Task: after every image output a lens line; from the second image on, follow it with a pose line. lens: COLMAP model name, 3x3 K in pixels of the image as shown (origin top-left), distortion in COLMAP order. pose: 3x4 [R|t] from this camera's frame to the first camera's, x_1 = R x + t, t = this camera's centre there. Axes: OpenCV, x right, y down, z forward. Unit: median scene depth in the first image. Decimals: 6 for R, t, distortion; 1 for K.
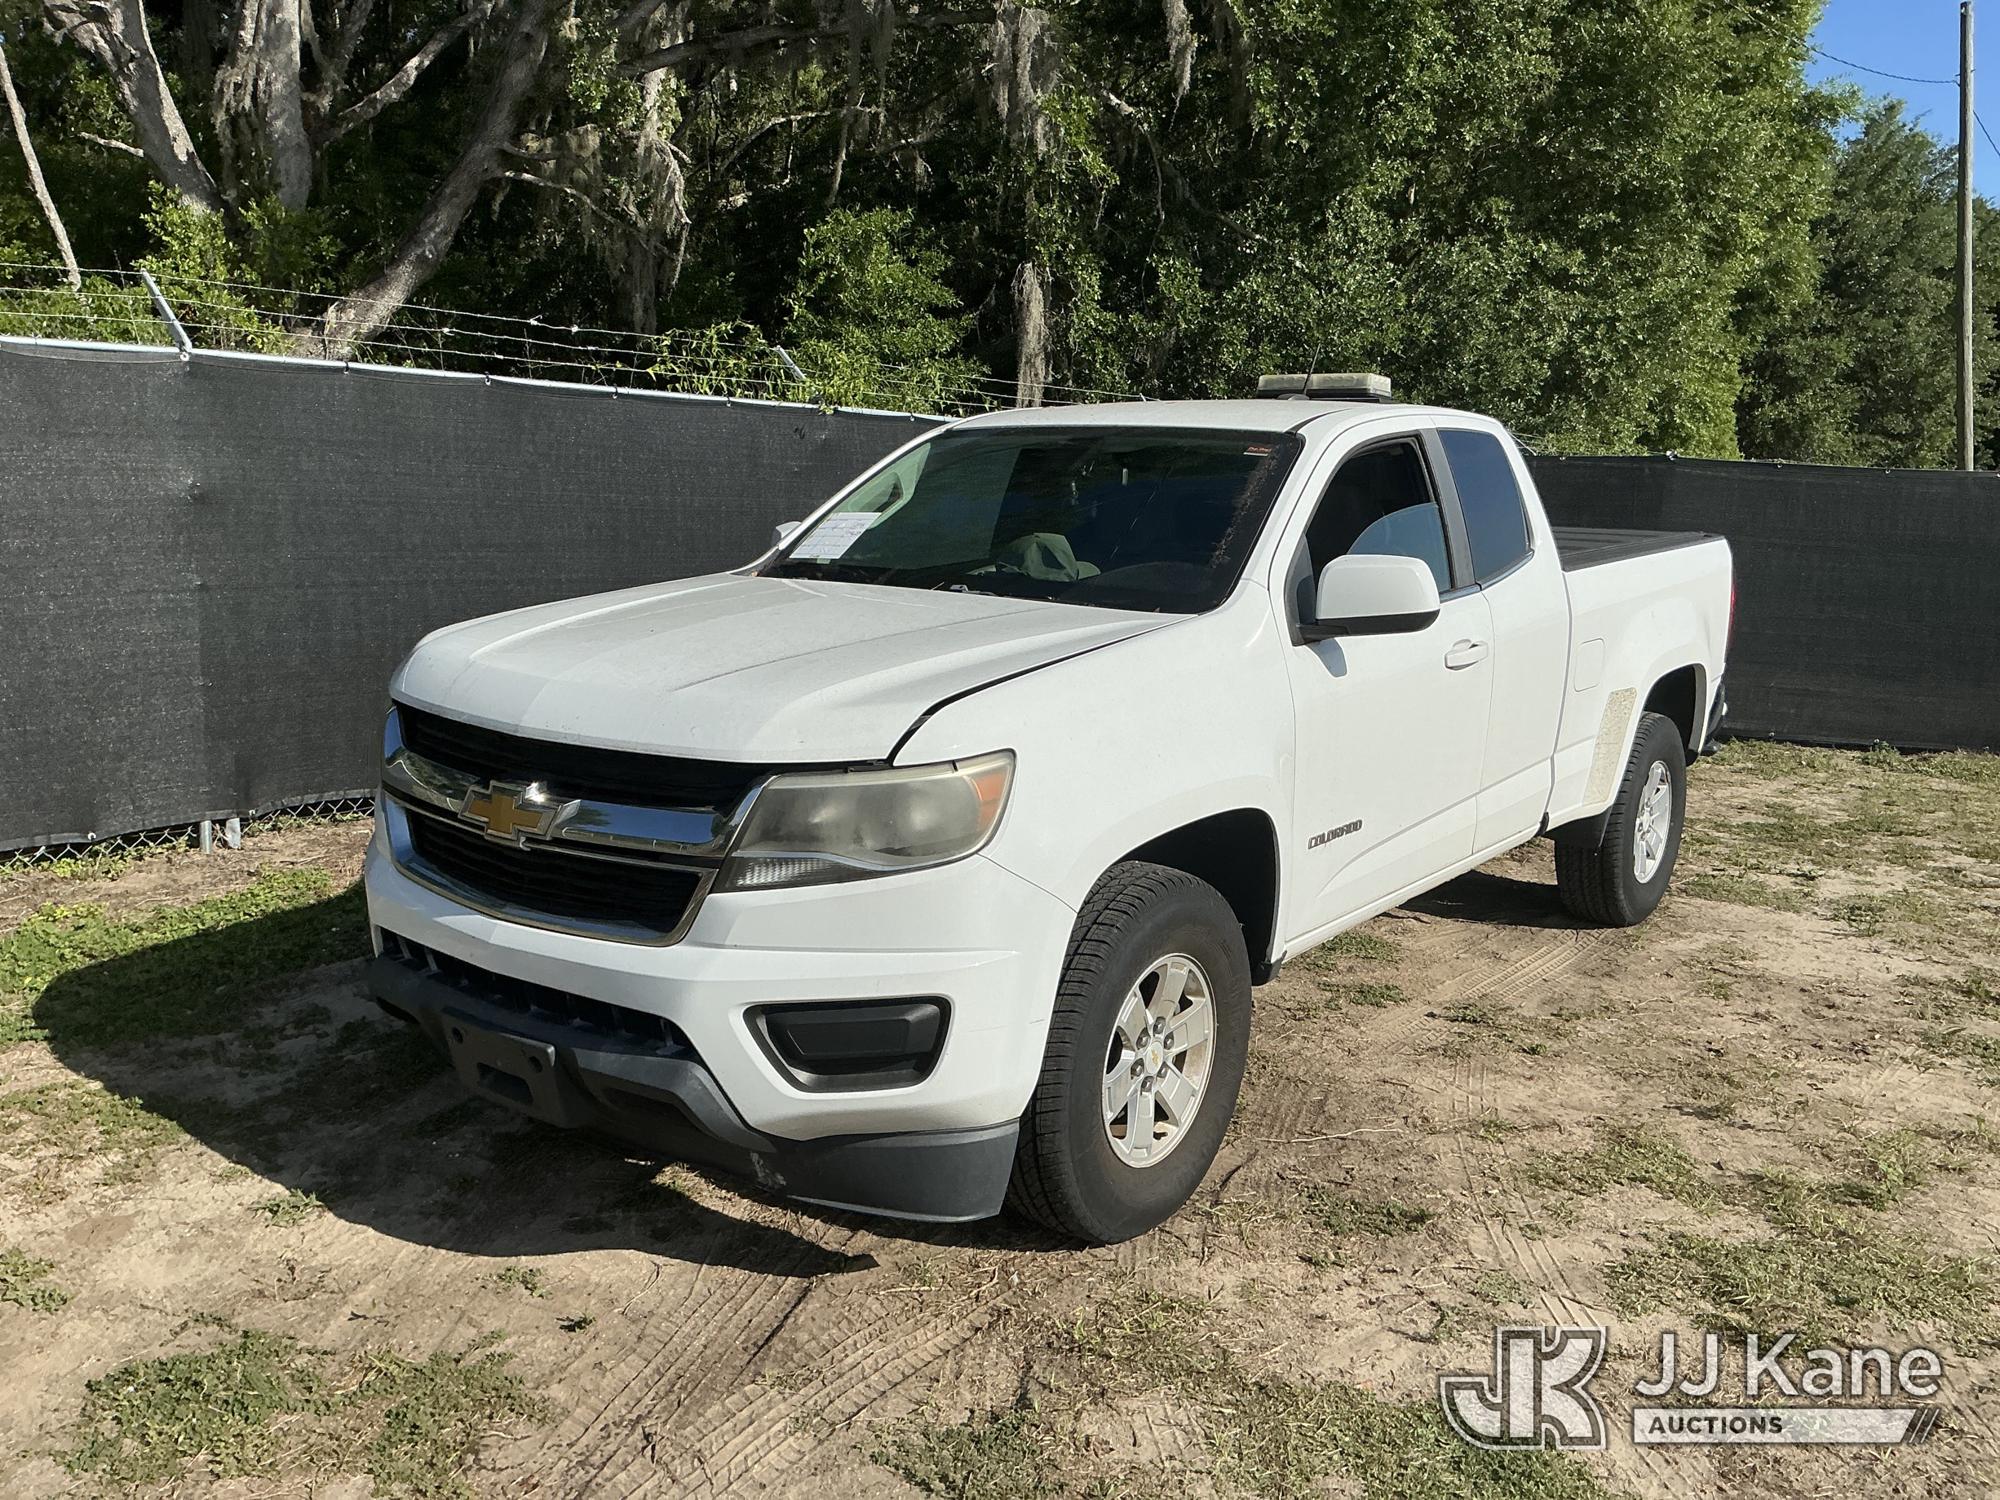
lens RADIAL K [[1669.8, 0, 1000.0], [0, 1669.8, 750.0], [0, 0, 1]] dist [0.086709, -0.157136]
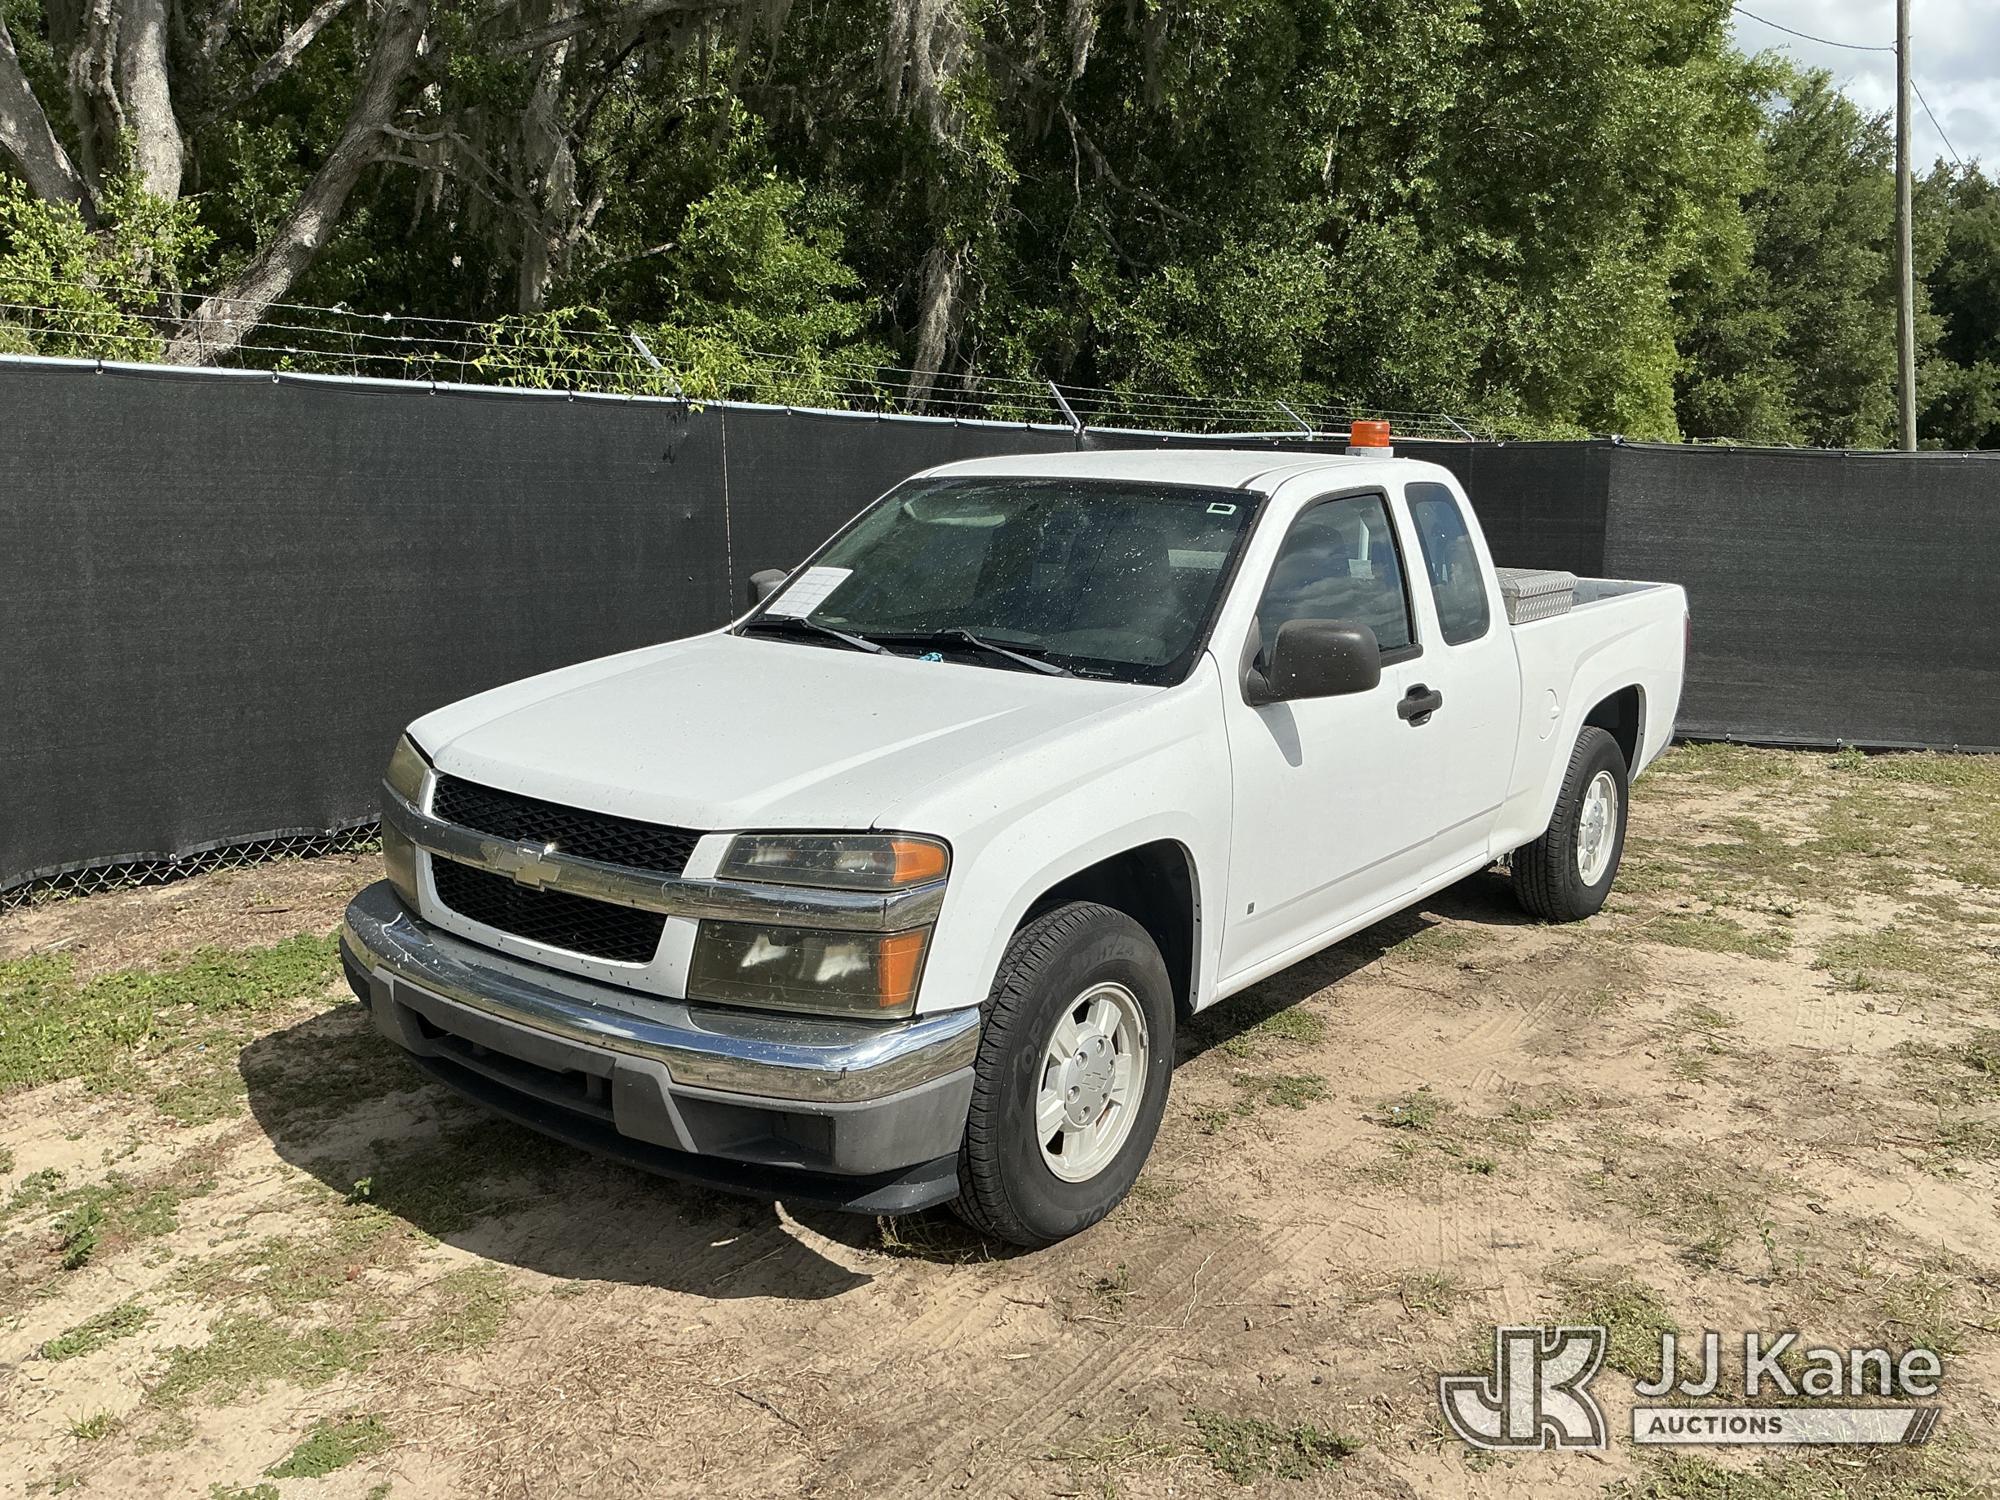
lens RADIAL K [[1669.8, 0, 1000.0], [0, 1669.8, 750.0], [0, 0, 1]] dist [0.086709, -0.157136]
pose [[0.999294, -0.022235, 0.030281, 0.035491], [0.022028, 0.999732, 0.007141, -0.022857], [-0.030432, -0.006469, 0.999516, 0.106939]]
